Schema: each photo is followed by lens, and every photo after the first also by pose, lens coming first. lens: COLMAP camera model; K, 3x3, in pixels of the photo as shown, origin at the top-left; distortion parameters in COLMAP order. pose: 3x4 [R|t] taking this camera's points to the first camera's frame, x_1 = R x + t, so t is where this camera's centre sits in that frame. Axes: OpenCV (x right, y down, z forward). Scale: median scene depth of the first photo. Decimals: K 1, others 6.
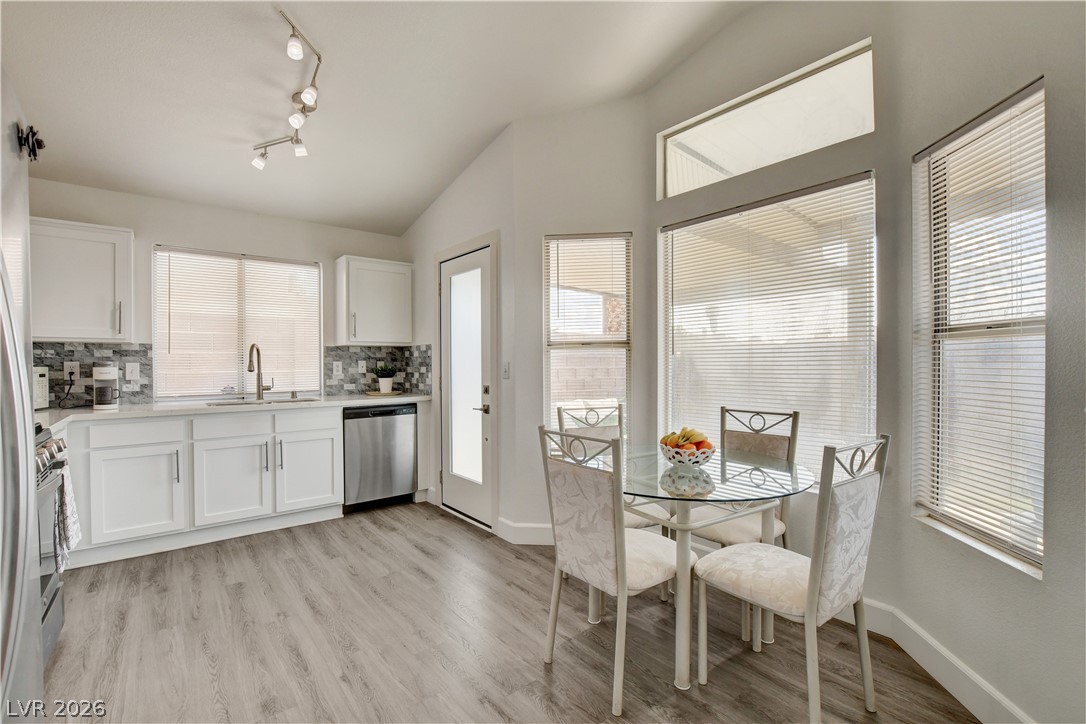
lens RADIAL K [[475.8, 0, 535.6], [0, 475.8, 367.0], [0, 0, 1]] dist [-0.021303, 0.000441]
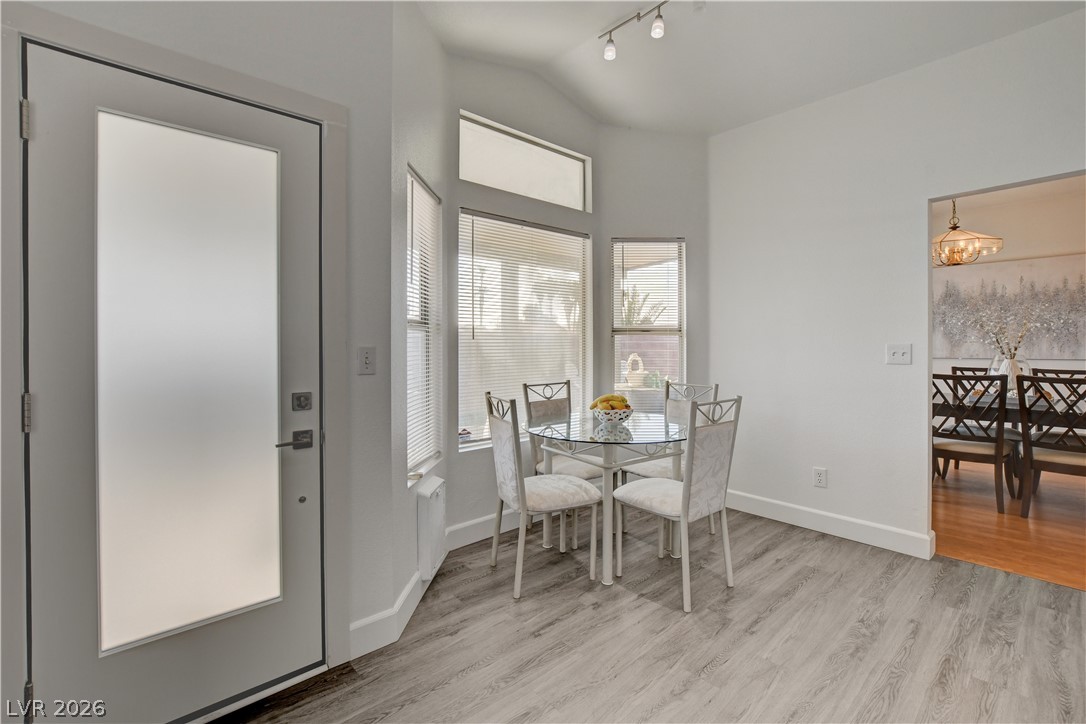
lens RADIAL K [[472.3, 0, 540.8], [0, 472.3, 355.0], [0, 0, 1]] dist [-0.020405, 0.000991]
pose [[-0.050113, -0.013928, 0.998646, -0.556573], [0.014522, 0.999787, 0.014673, -0.004491], [-0.998638, 0.015237, -0.049900, 0.702911]]
